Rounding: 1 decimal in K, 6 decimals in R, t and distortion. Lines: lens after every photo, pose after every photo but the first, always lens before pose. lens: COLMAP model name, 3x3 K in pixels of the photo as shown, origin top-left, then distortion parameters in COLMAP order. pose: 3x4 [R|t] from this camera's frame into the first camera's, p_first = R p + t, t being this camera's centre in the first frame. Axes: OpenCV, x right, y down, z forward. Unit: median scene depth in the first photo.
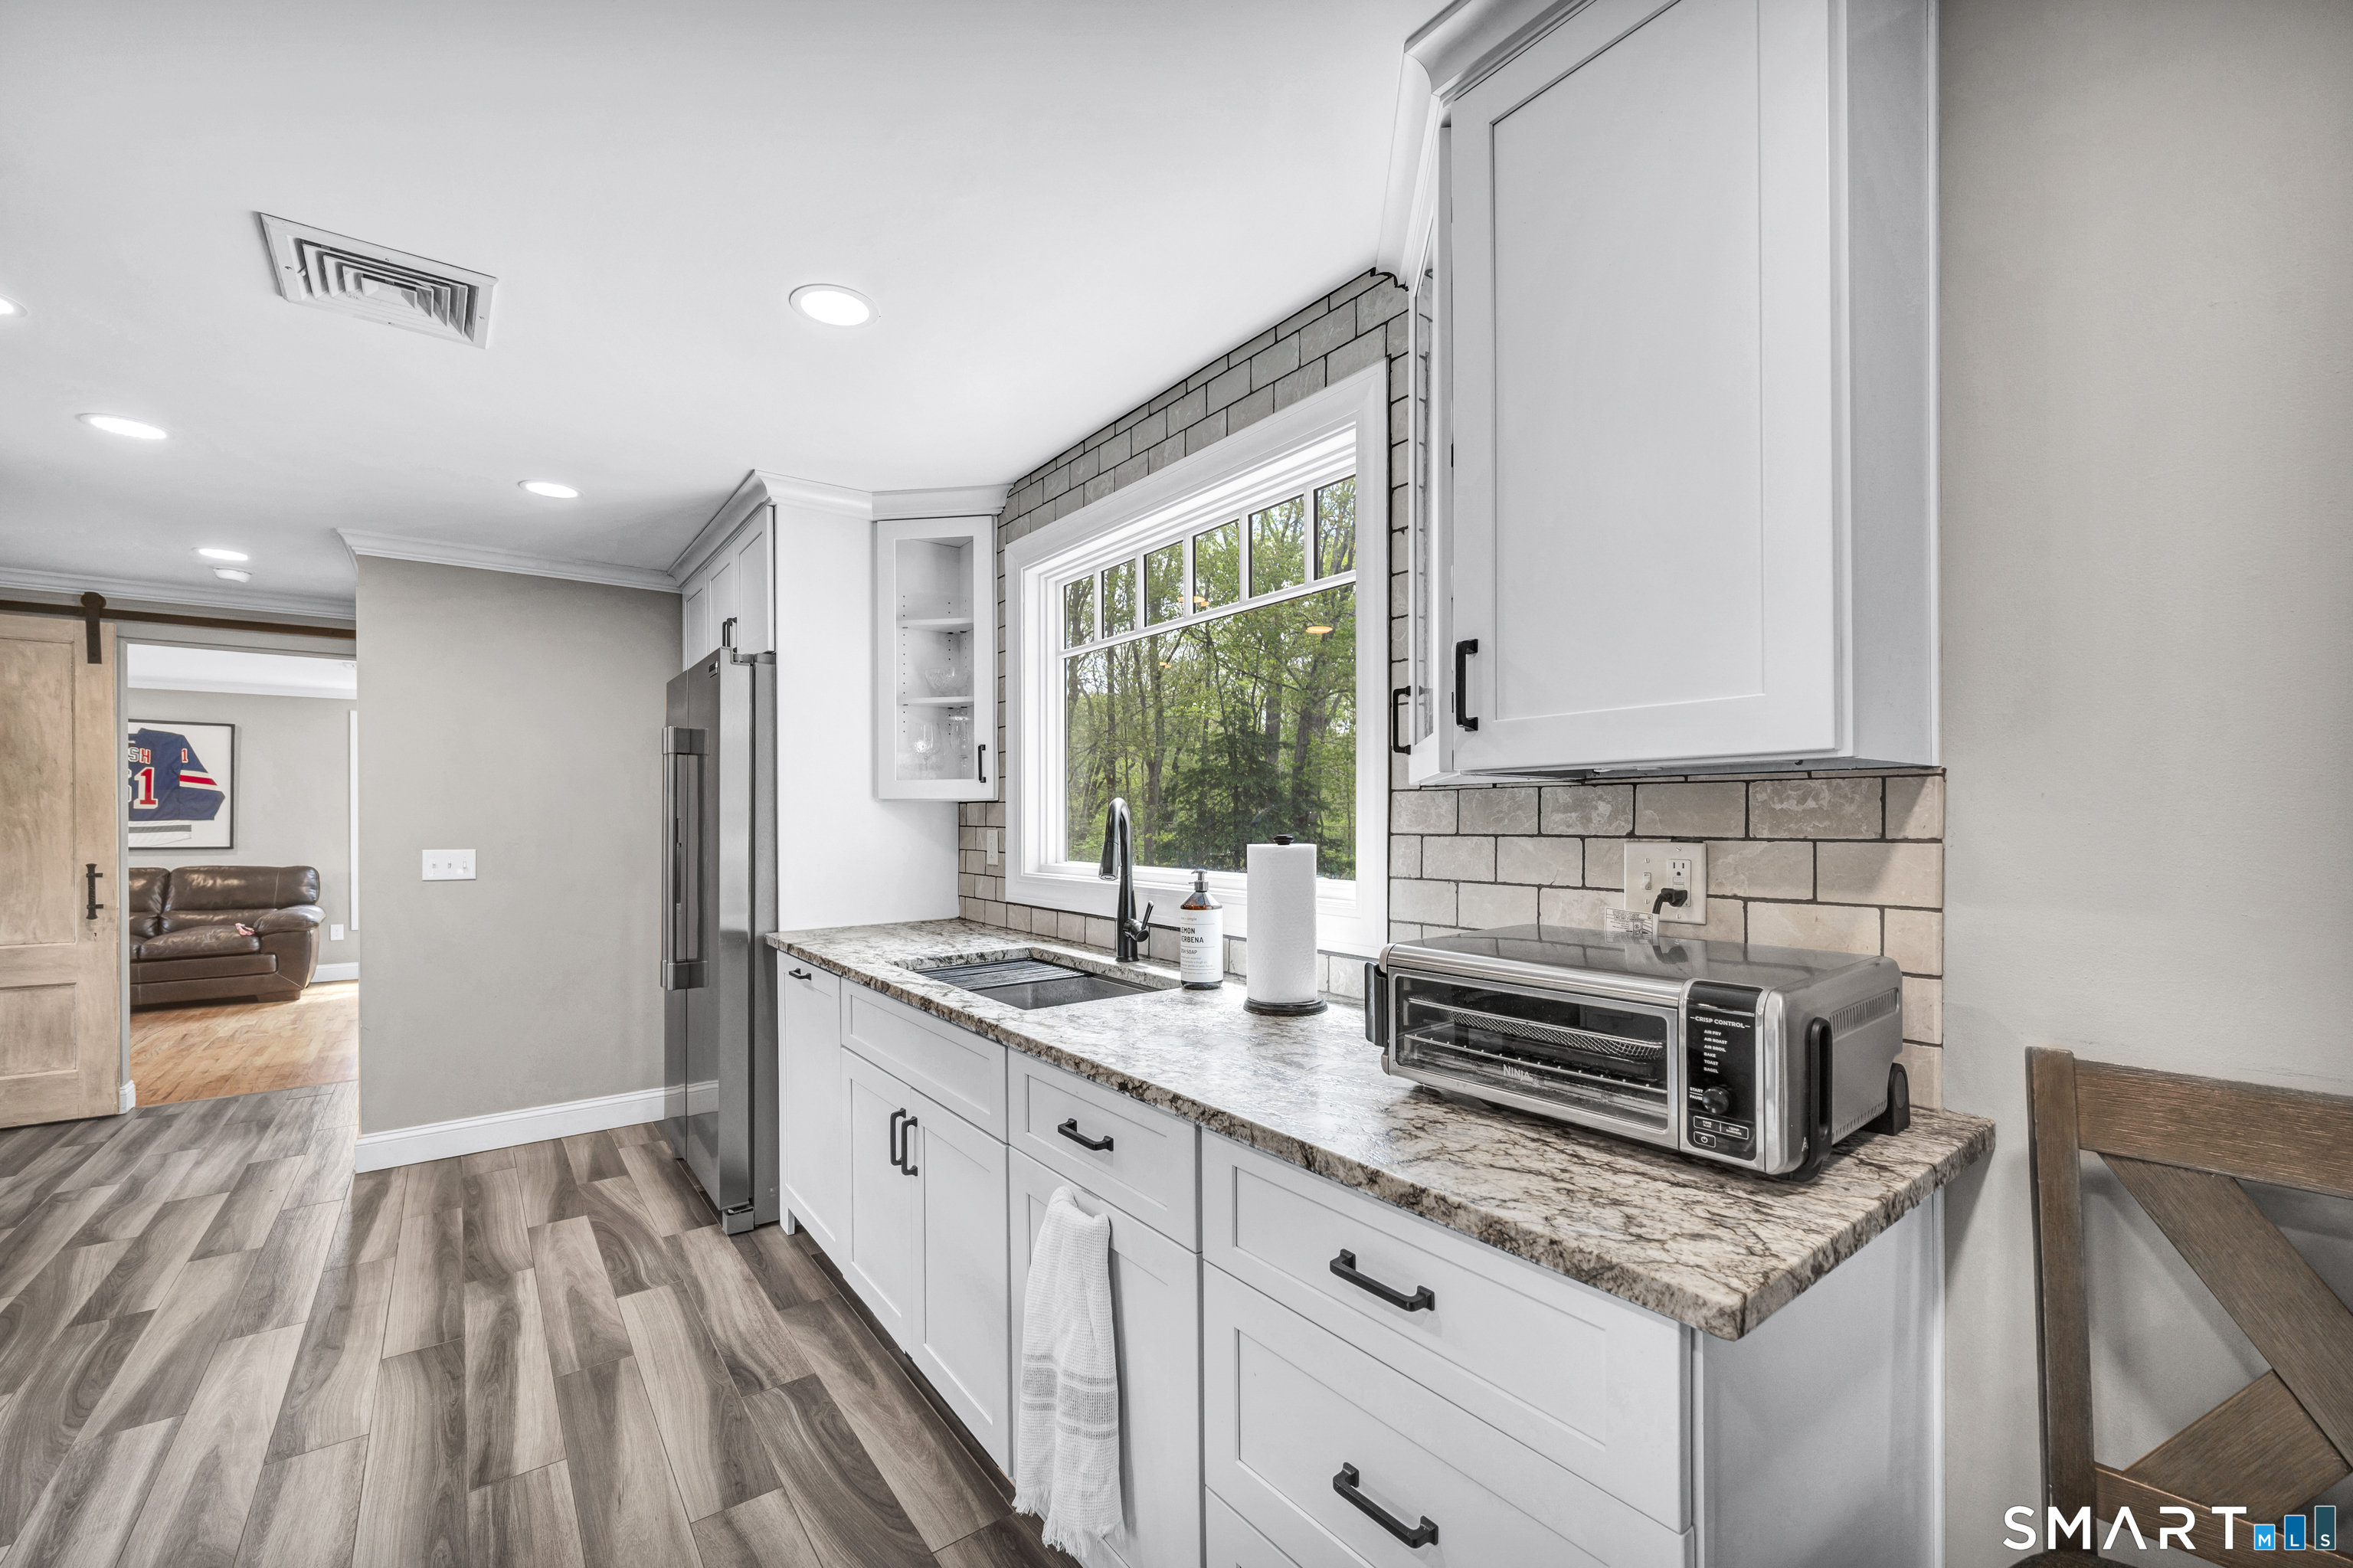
lens RADIAL K [[958.8, 0, 1165.9], [0, 958.8, 820.2], [0, 0, 1]] dist [0.002404, -0.000107]
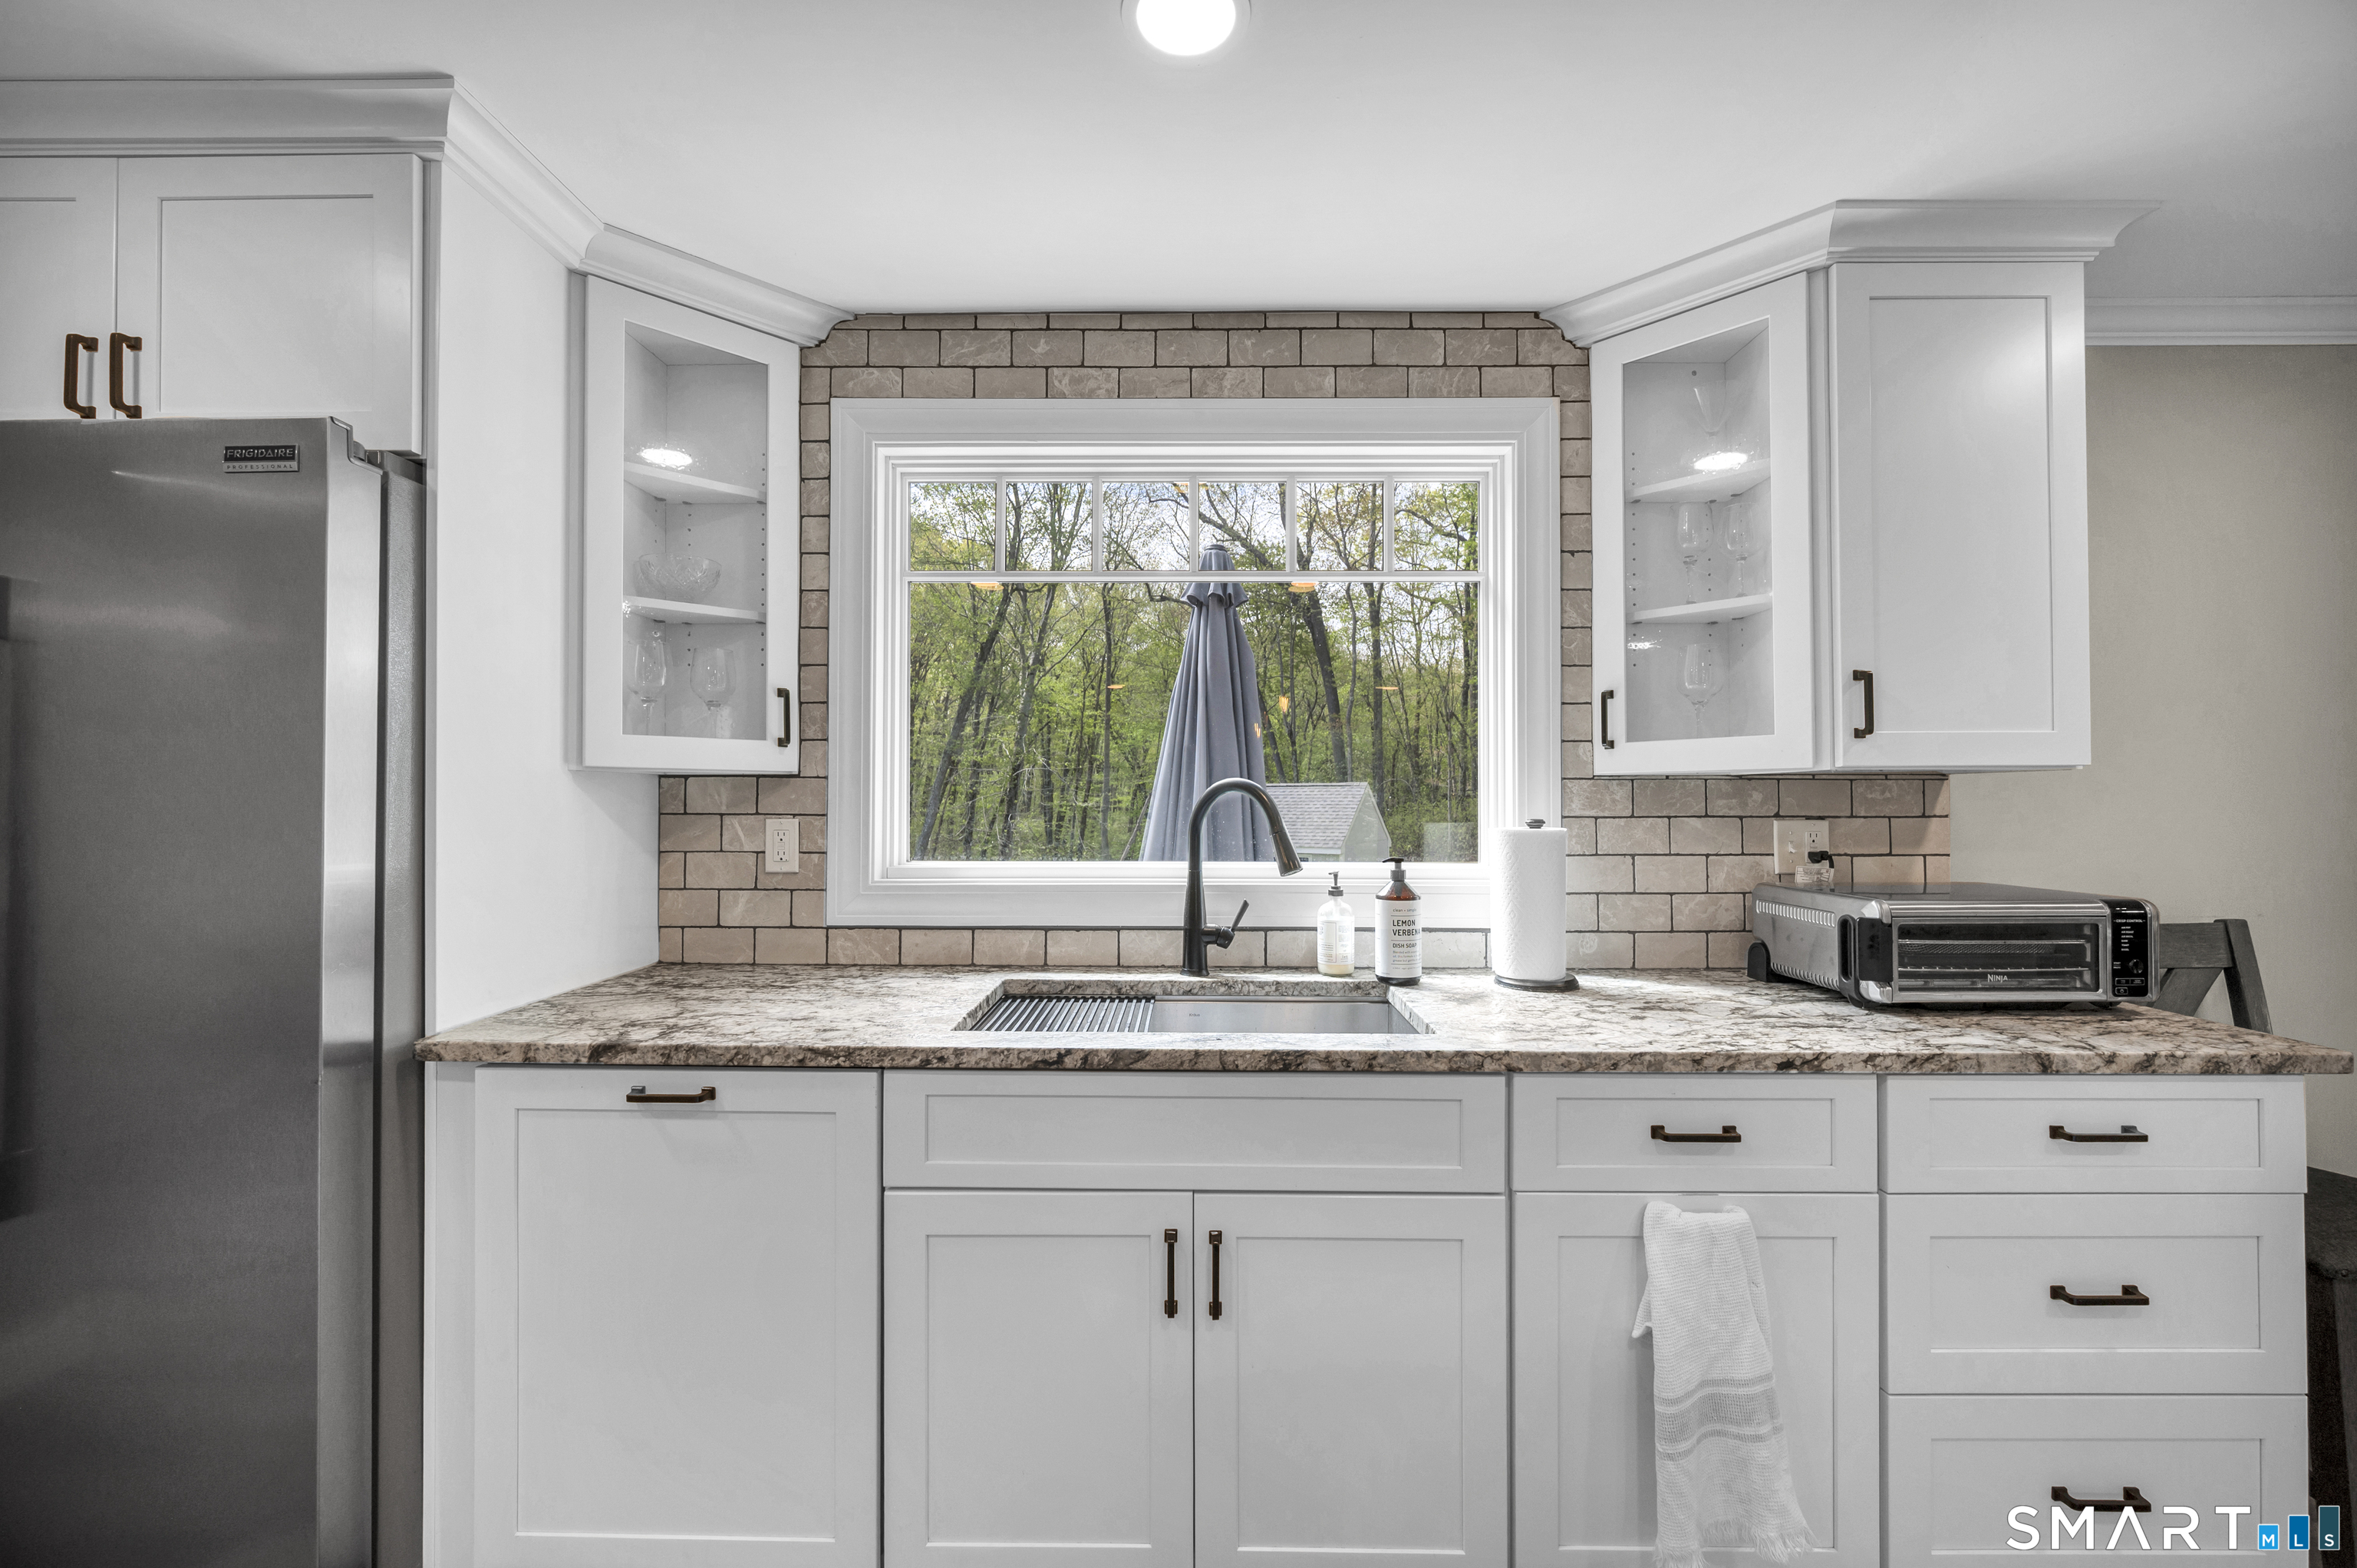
lens RADIAL K [[952.0, 0, 1194.1], [0, 952.0, 791.7], [0, 0, 1]] dist [-0.003824, 0.000489]
pose [[0.604597, 0.012322, 0.796436, -0.490003], [-0.000336, 0.999884, -0.015214, 0.000999], [-0.796531, 0.008931, 0.604531, 0.353602]]
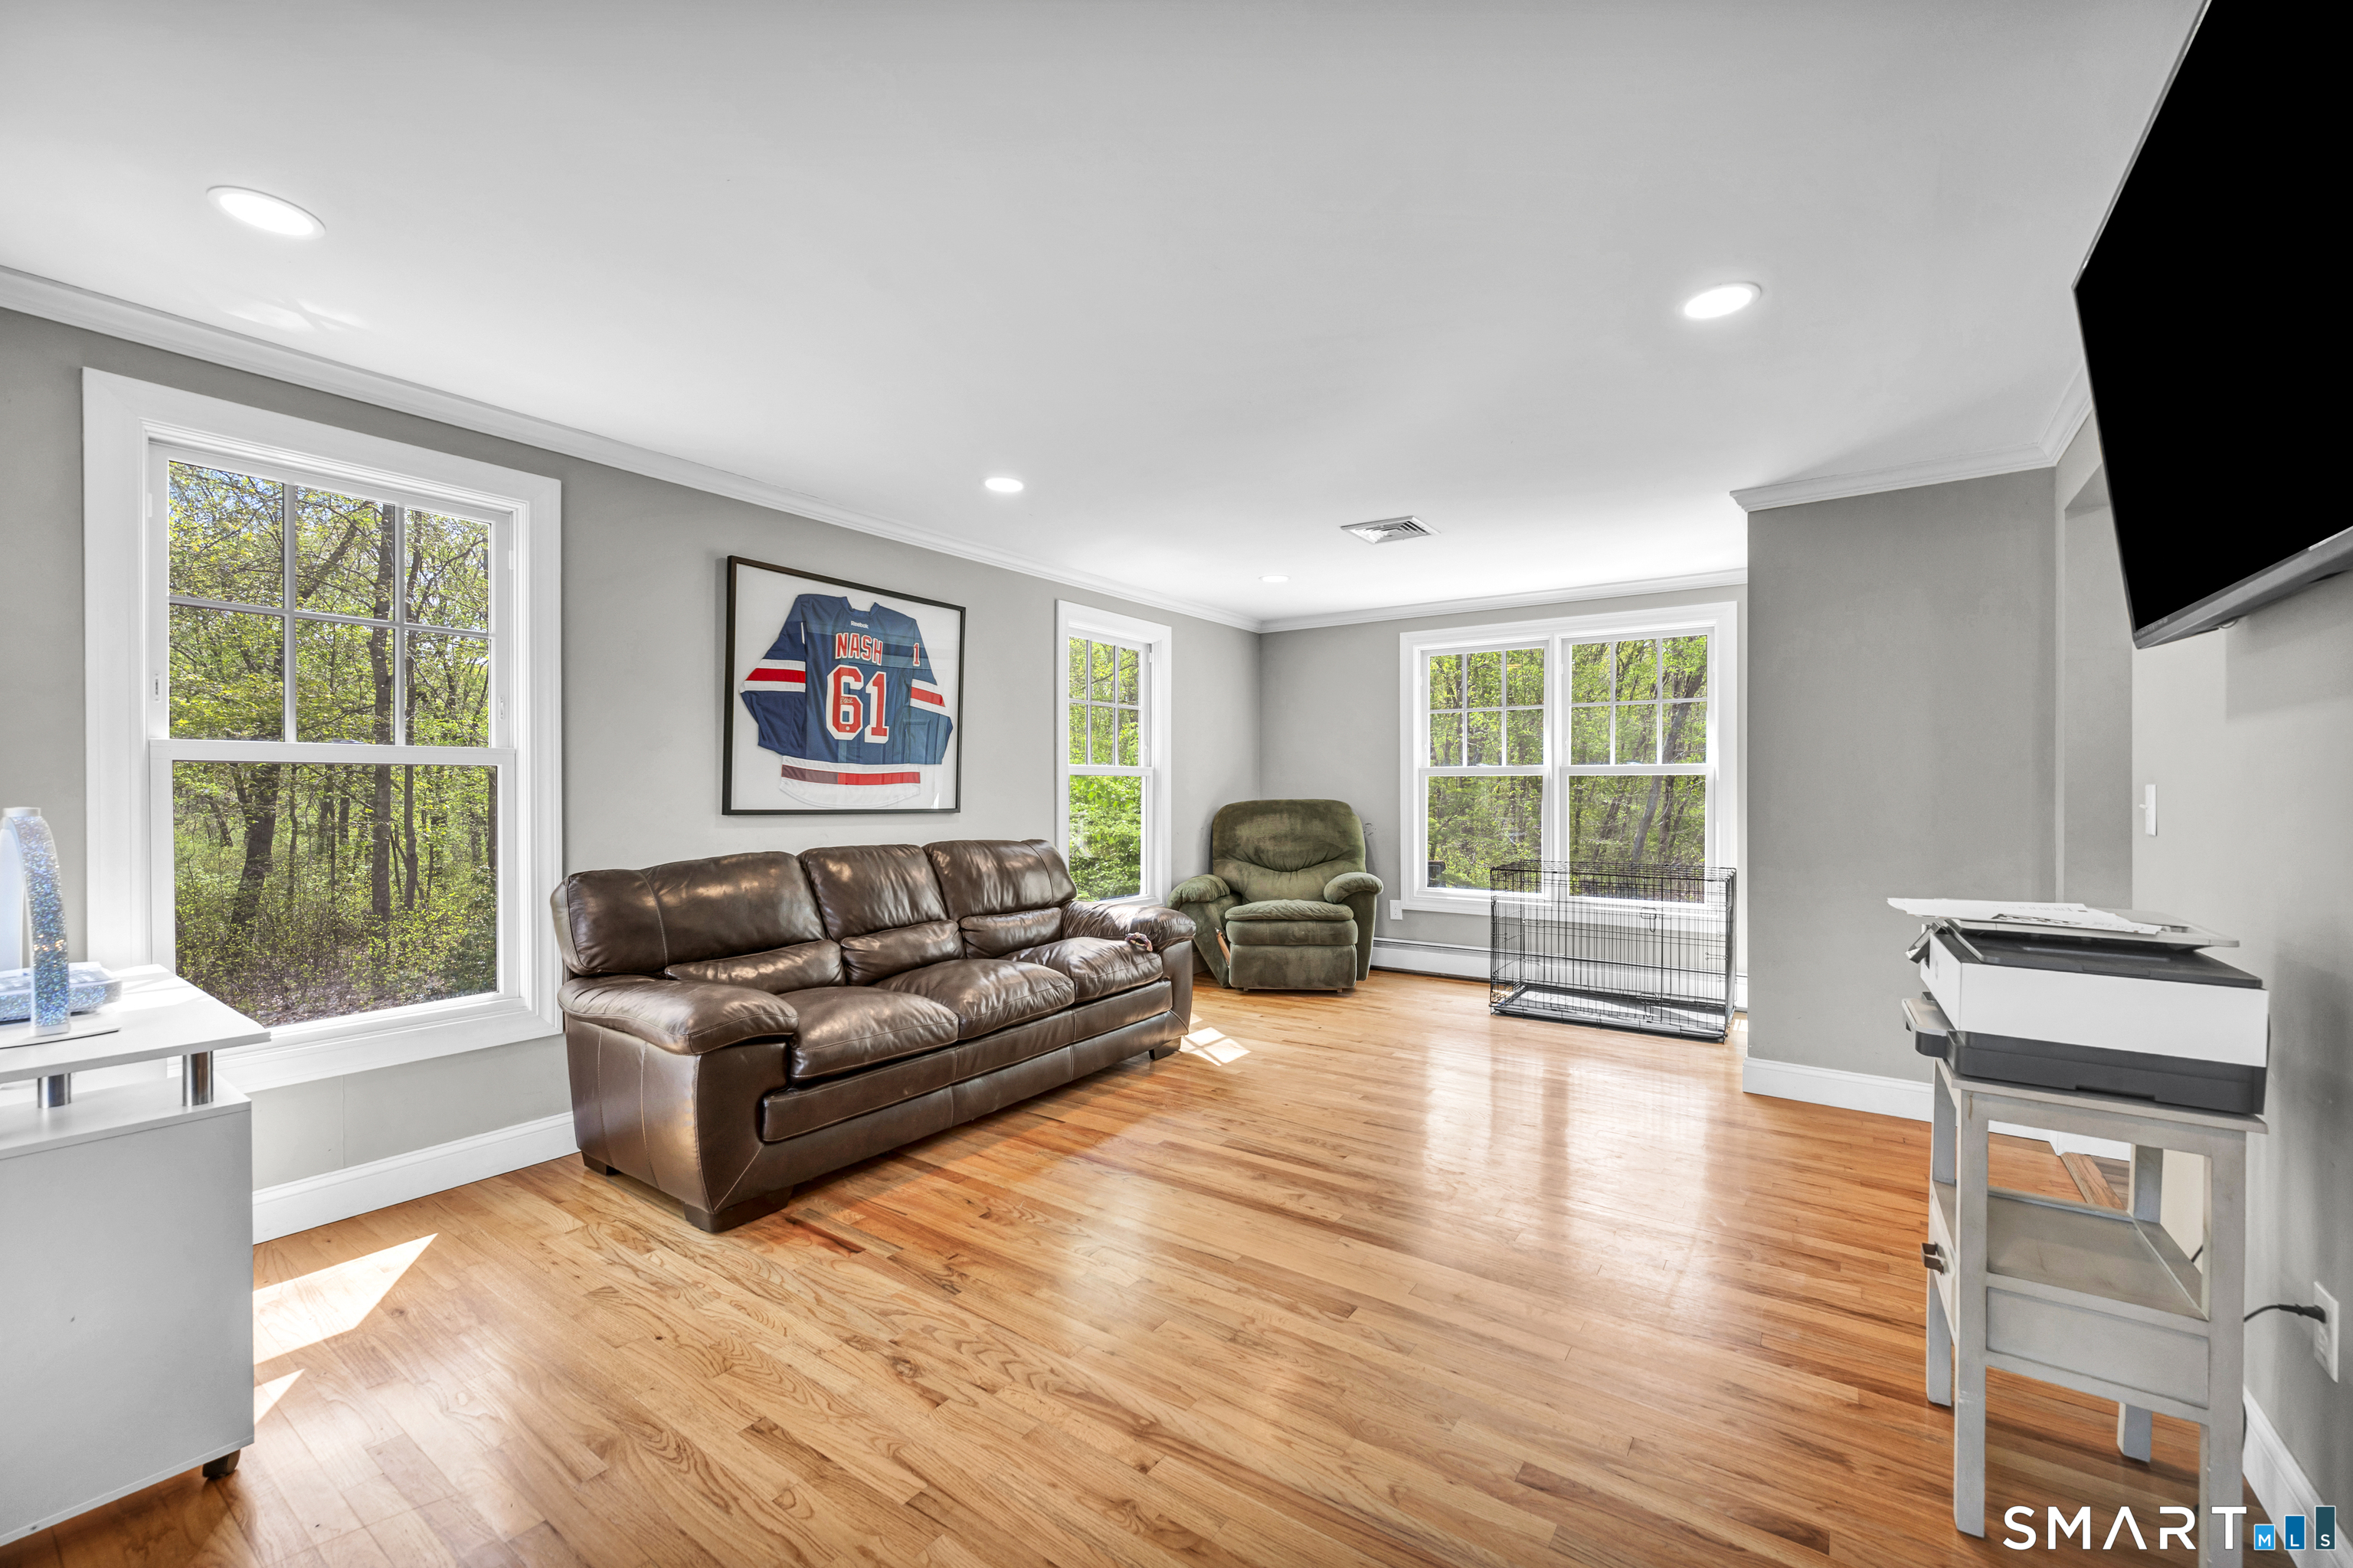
lens RADIAL K [[958.8, 0, 1176.2], [0, 958.8, 786.4], [0, 0, 1]] dist [0.002404, -0.000107]
pose [[0.950522, 0.003834, 0.310634, -2.381999], [-0.003508, 0.999993, -0.001609, 0.032331], [-0.310638, 0.000440, 0.950528, 0.881645]]
